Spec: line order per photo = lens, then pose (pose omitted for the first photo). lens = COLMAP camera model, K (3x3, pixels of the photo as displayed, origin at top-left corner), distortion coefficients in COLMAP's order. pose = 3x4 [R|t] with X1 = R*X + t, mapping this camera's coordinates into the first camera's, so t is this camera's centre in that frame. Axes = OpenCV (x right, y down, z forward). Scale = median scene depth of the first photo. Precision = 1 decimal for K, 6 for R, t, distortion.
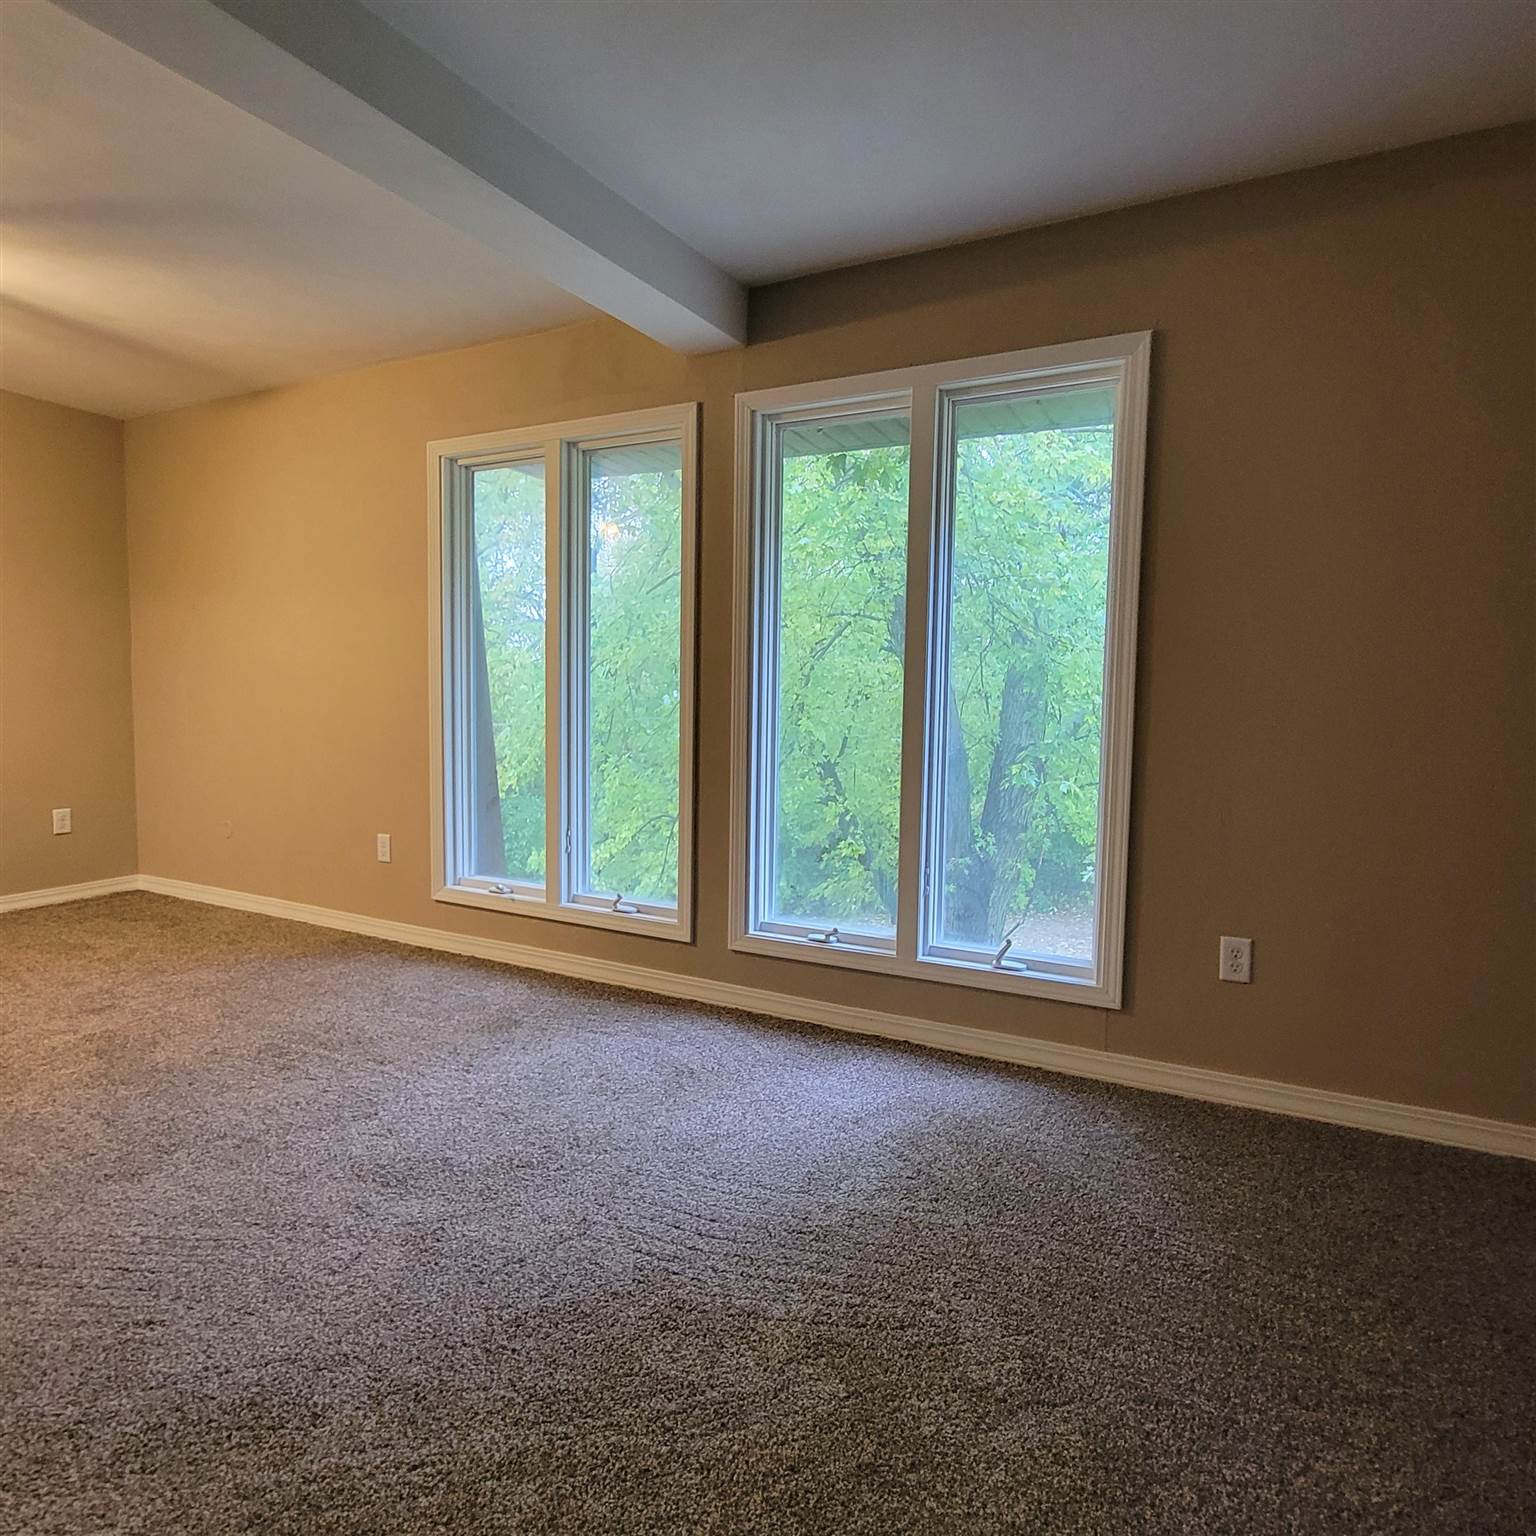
lens RADIAL K [[942.6, 0, 803.9], [0, 942.6, 759.9], [0, 0, 1]] dist [-0.002298, -0.002779]
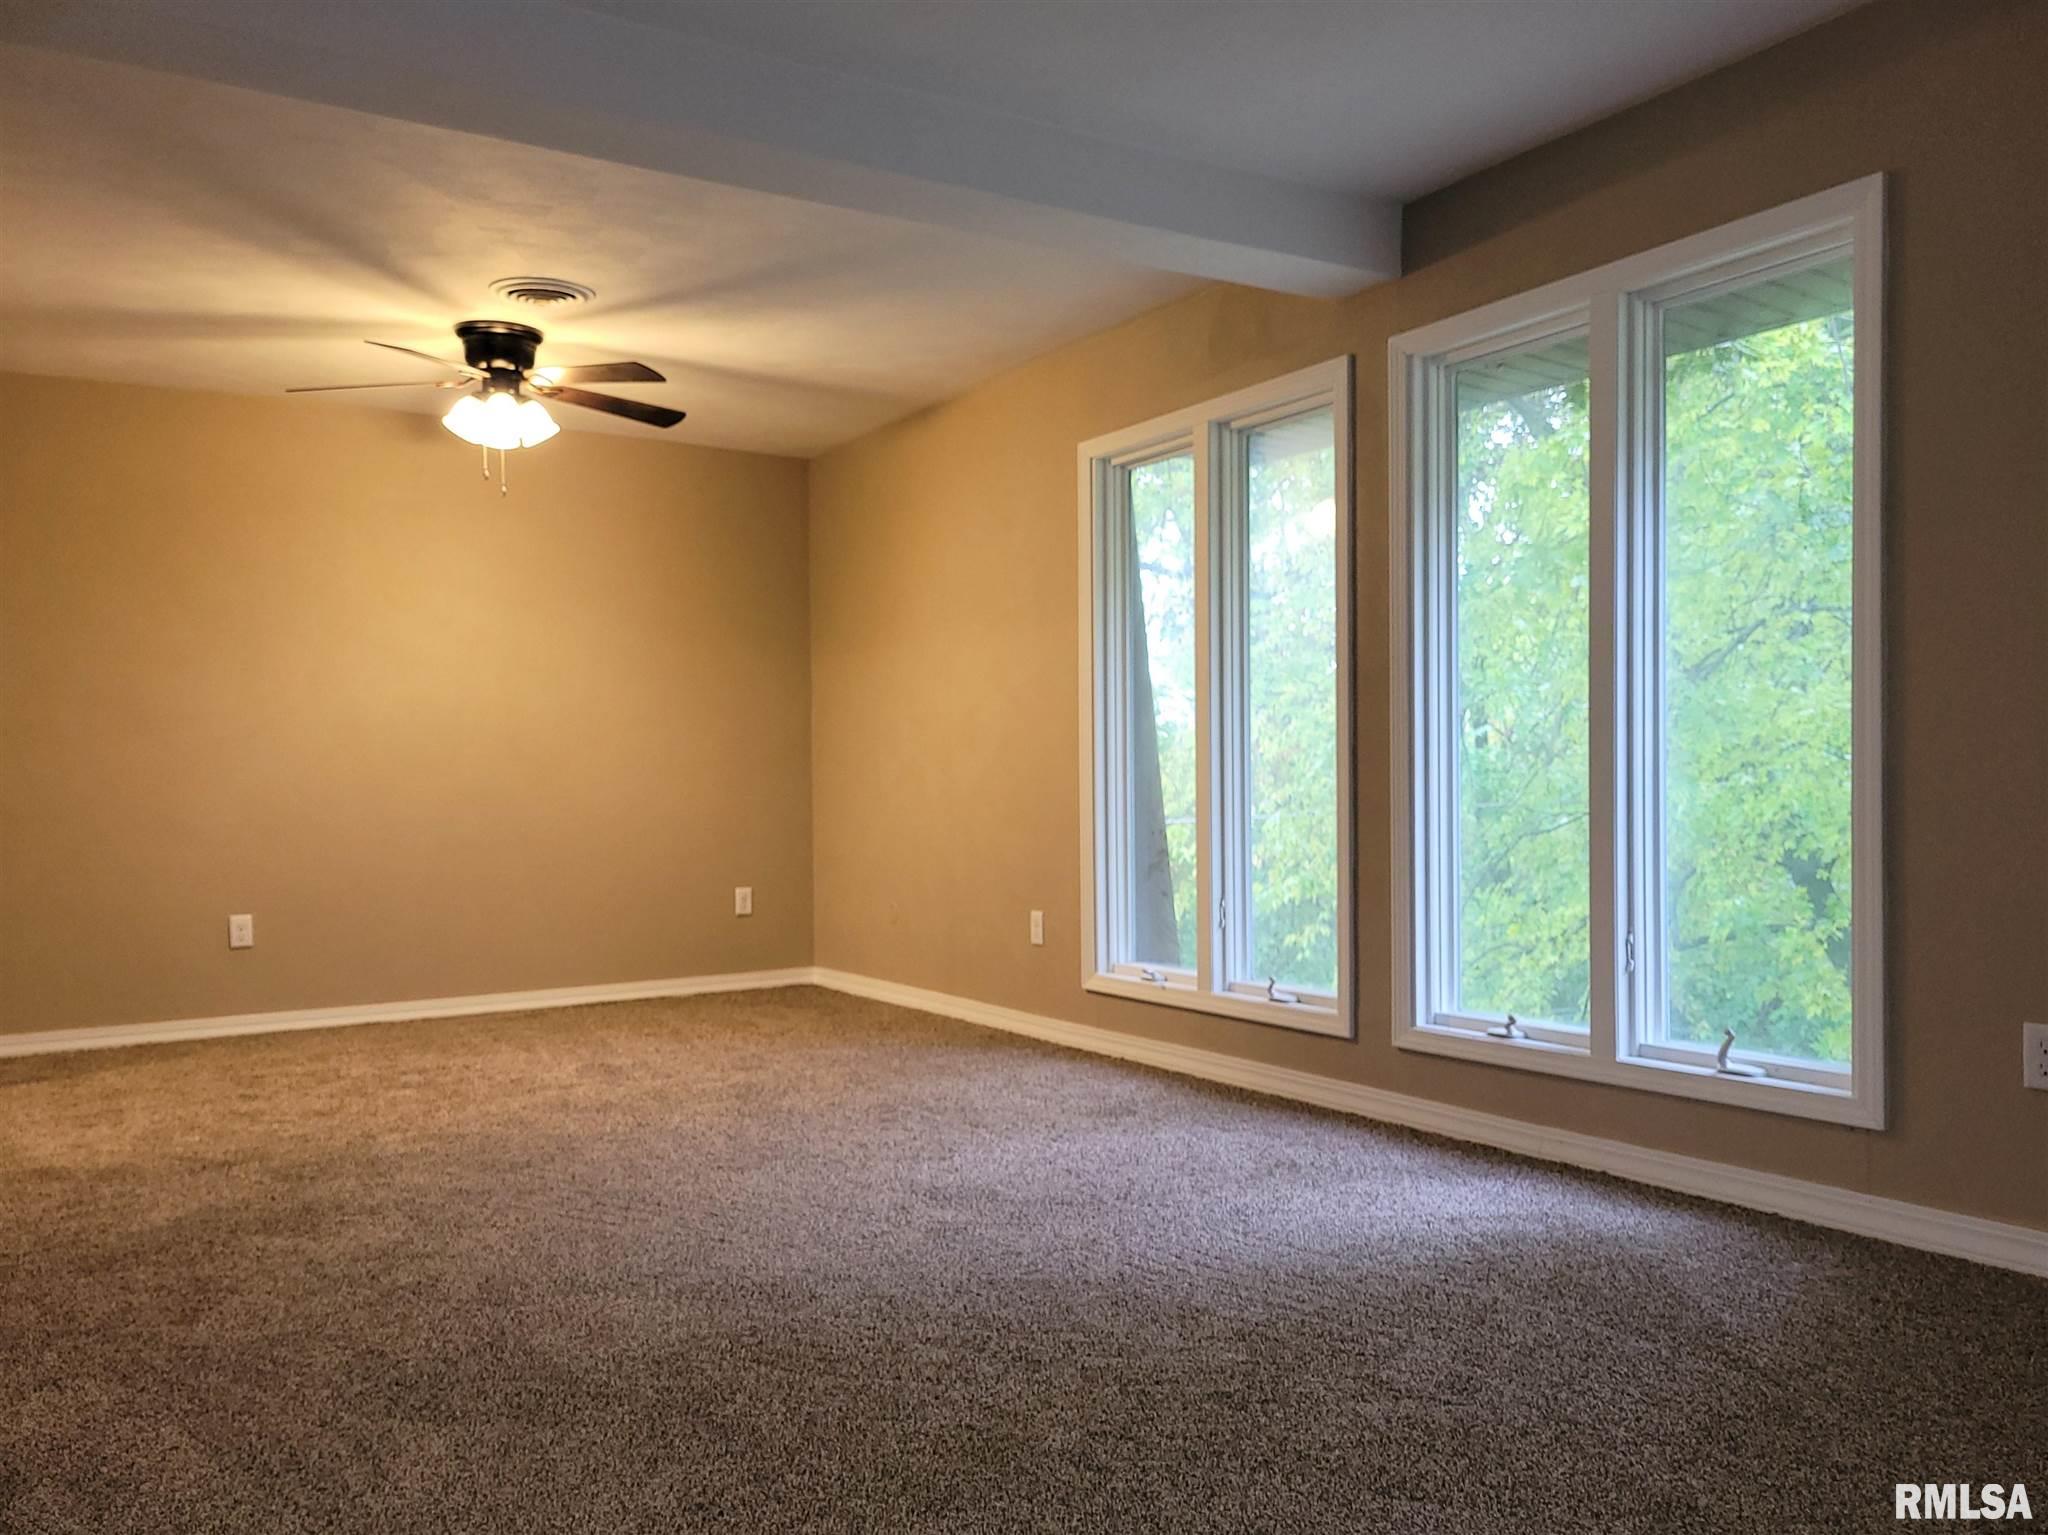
lens RADIAL K [[1569.8, 0, 1024.0], [0, 1569.8, 767.5], [0, 0, 1]] dist [0.006910, 0.006579]
pose [[0.864453, -0.032584, -0.501657, 0.307714], [-0.008616, 0.996790, -0.079592, 0.079040], [0.502640, 0.073125, 0.861398, -0.264886]]
